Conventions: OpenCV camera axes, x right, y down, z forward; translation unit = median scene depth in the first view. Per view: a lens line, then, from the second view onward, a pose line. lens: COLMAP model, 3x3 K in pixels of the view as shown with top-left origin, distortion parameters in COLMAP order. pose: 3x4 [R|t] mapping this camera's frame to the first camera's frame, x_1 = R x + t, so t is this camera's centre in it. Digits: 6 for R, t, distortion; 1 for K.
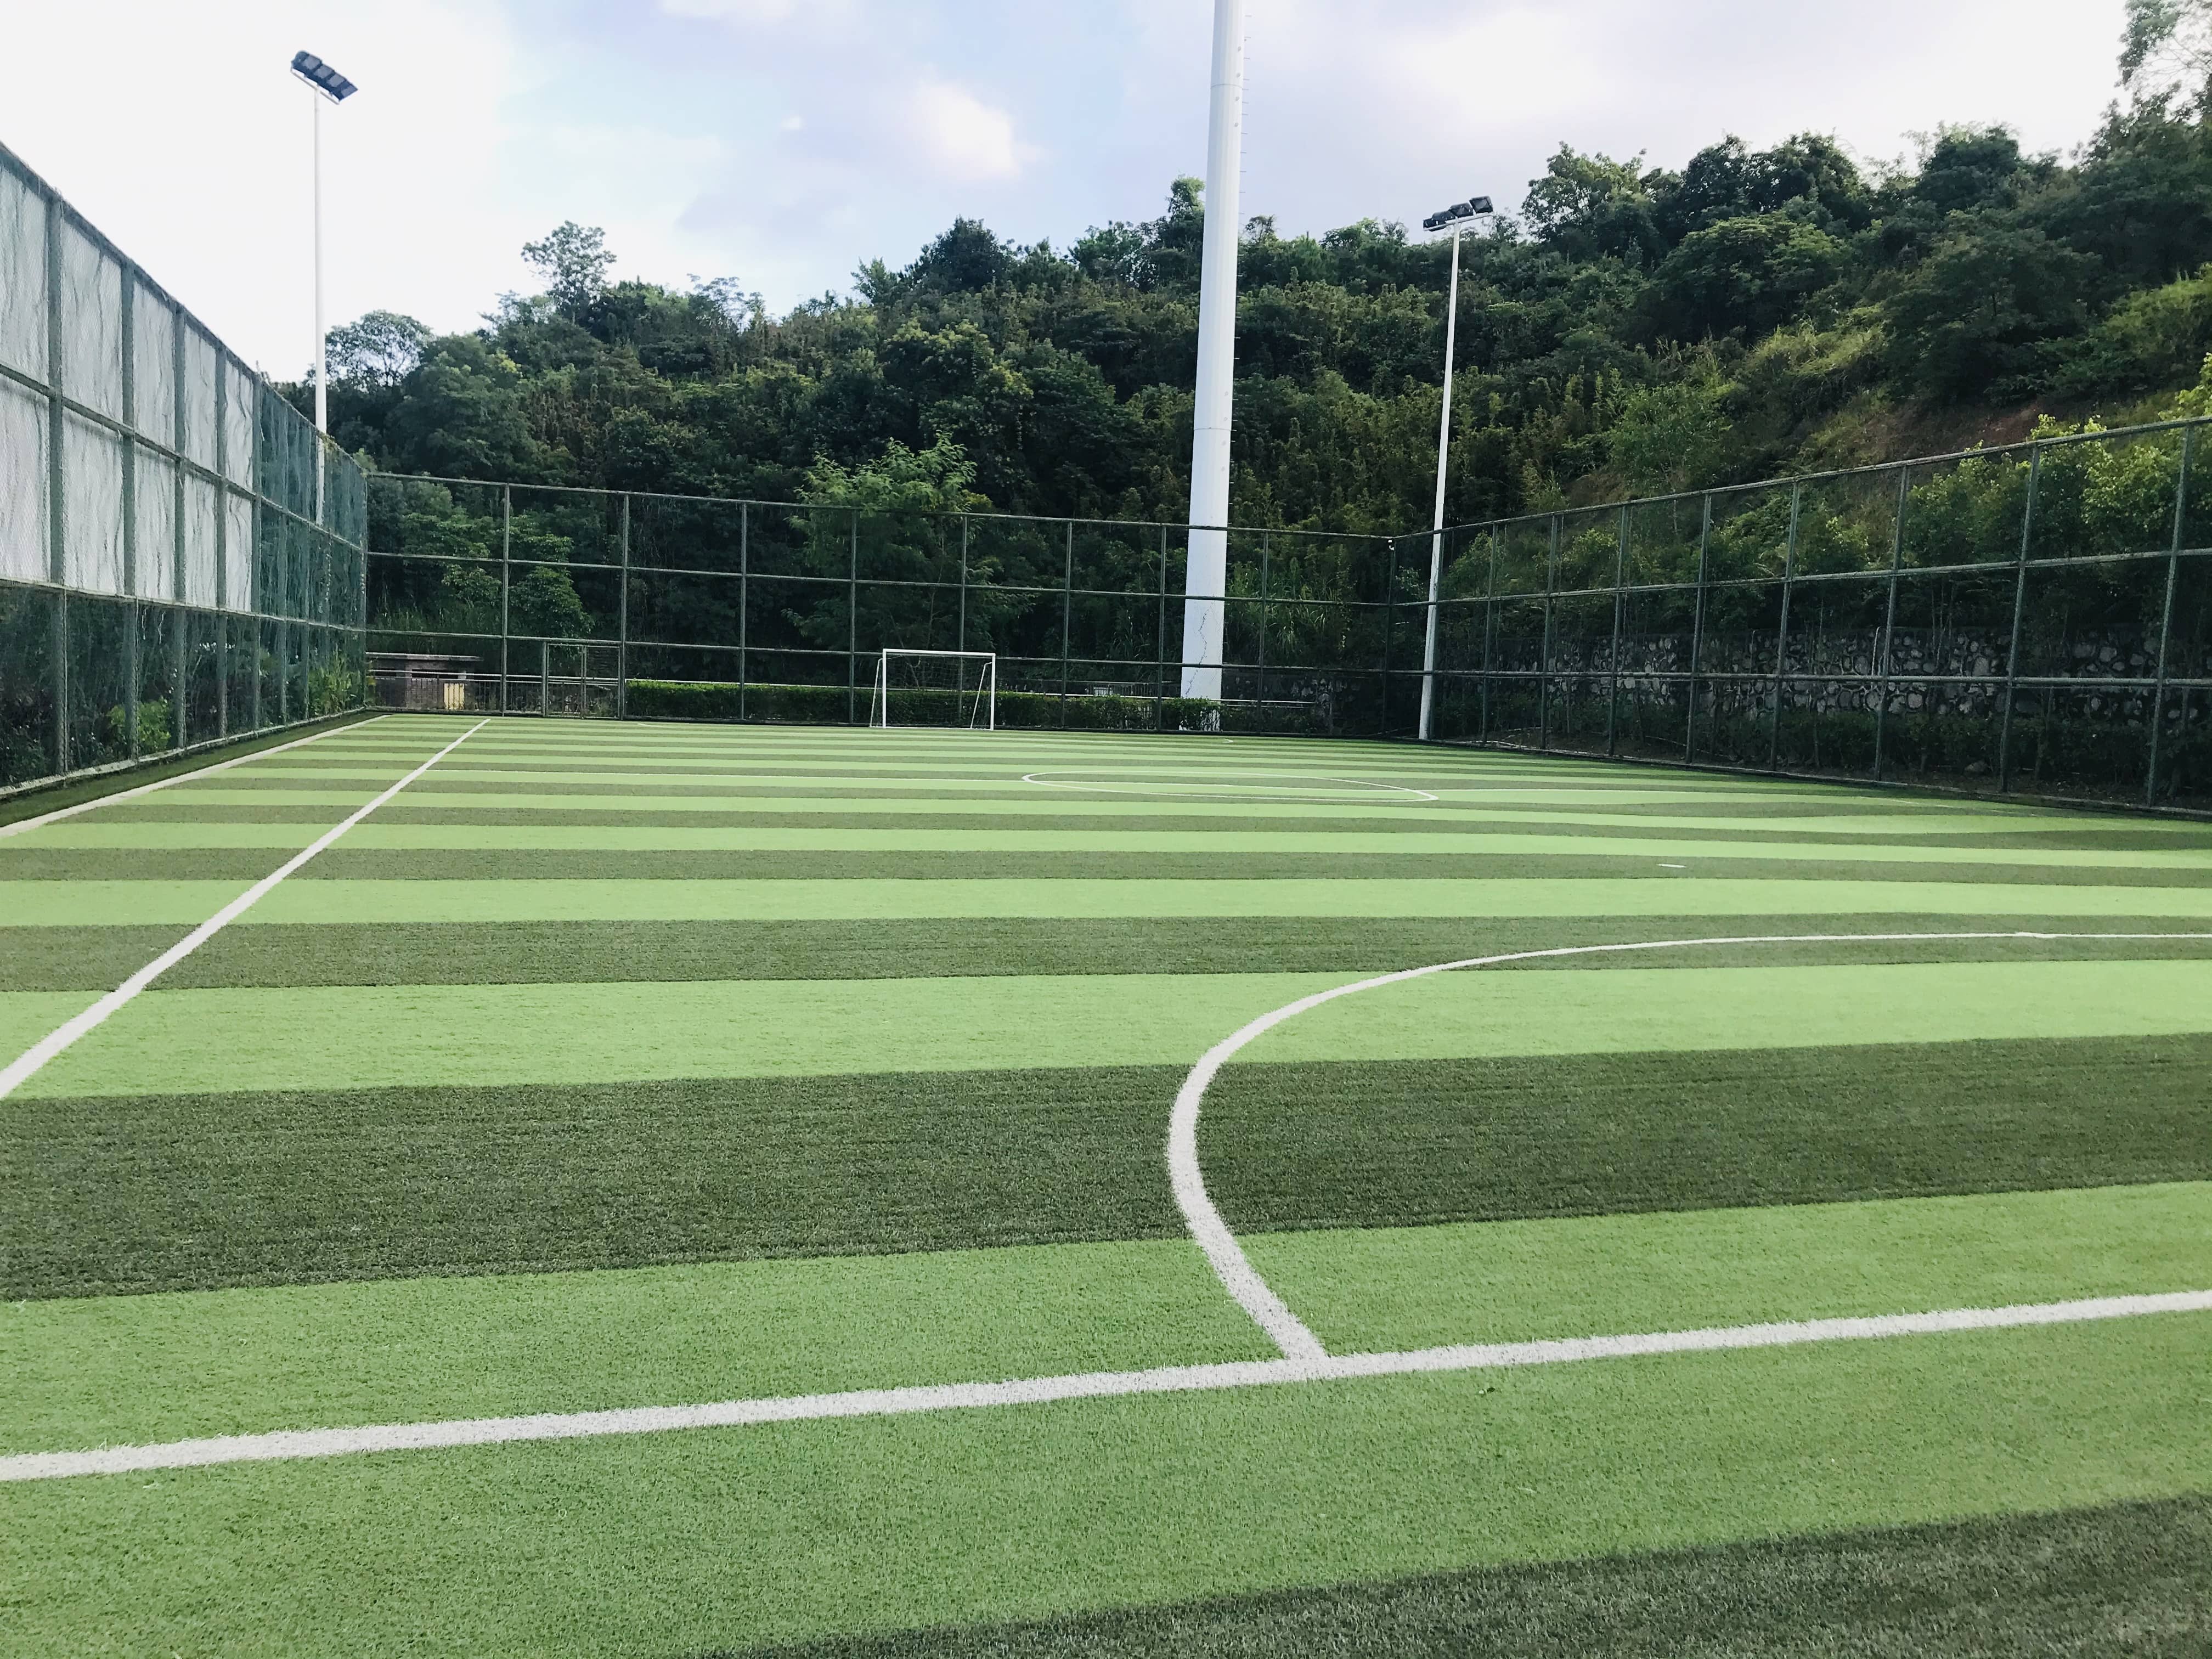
lens RADIAL K [[1783.1, 0, 1105.2], [0, 1783.1, 831.8], [0, 0, 1]] dist [0.003047, 0.001143]
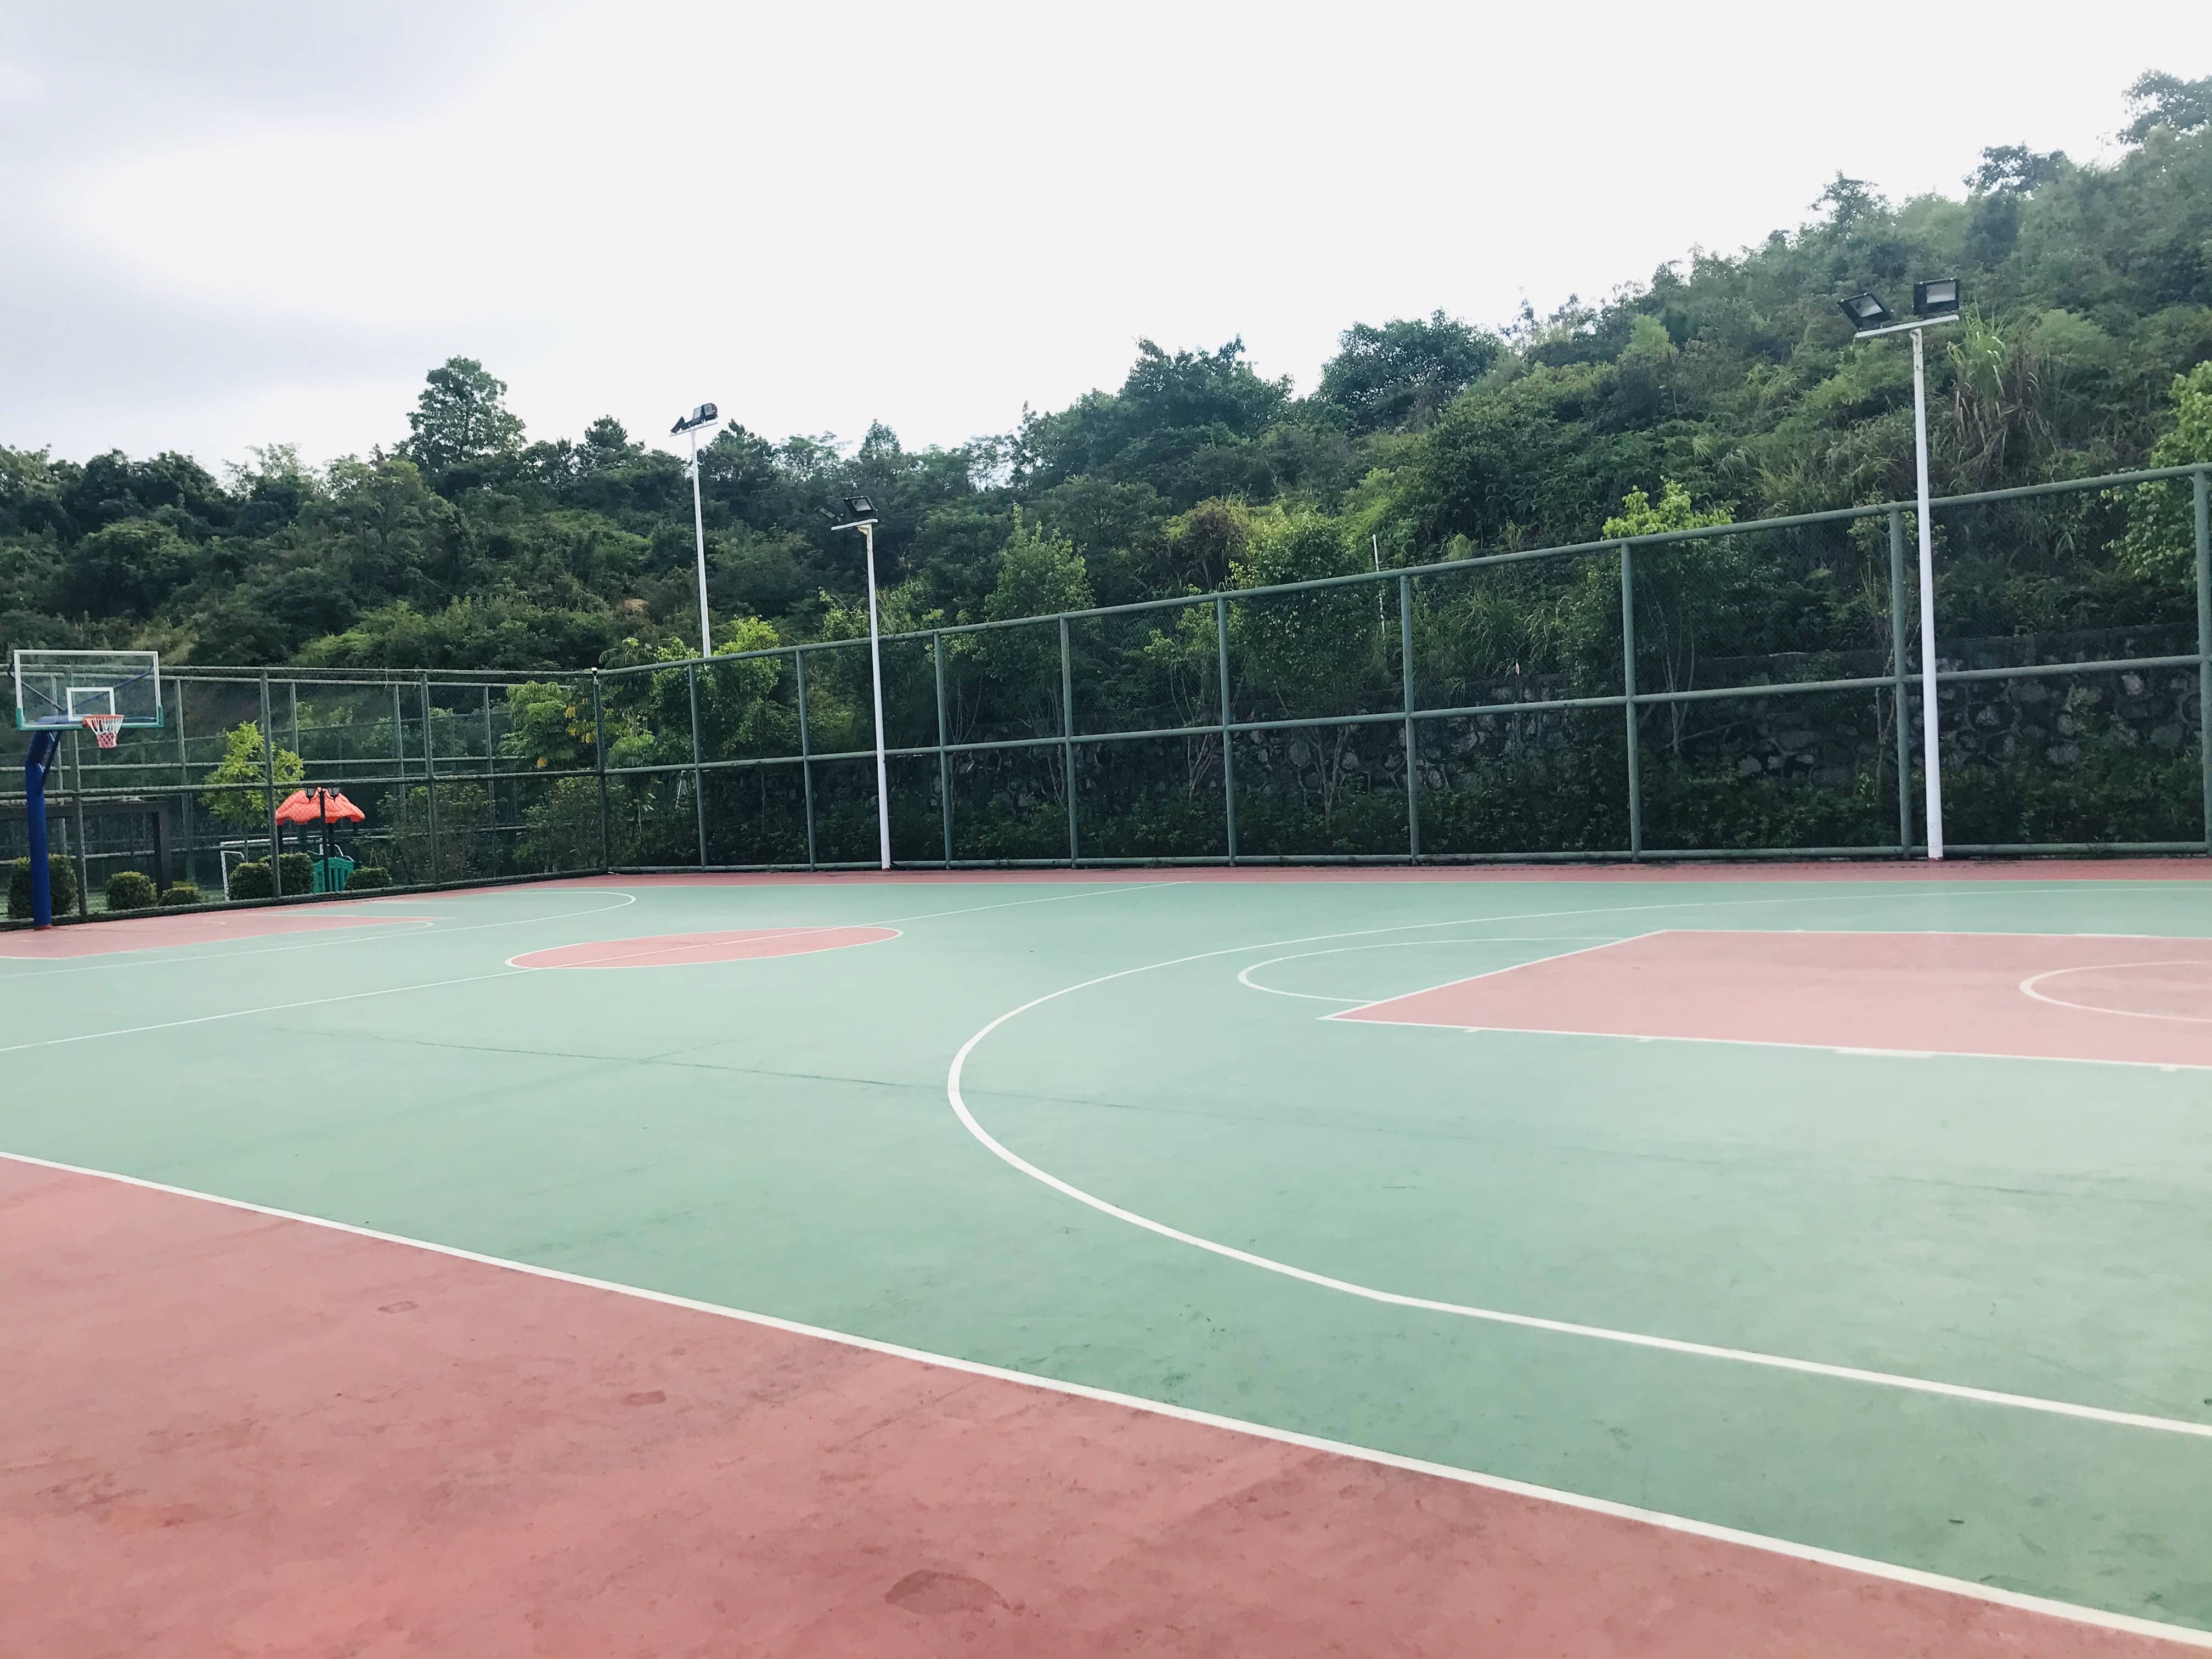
lens RADIAL K [[1783.1, 0, 1105.3], [0, 1783.1, 829.5], [0, 0, 1]] dist [0.003047, 0.001143]
pose [[0.704140, -0.091990, 0.704077, -0.124355], [0.138020, 0.990392, -0.008634, 0.029954], [-0.696518, 0.103256, 0.710071, -0.533088]]
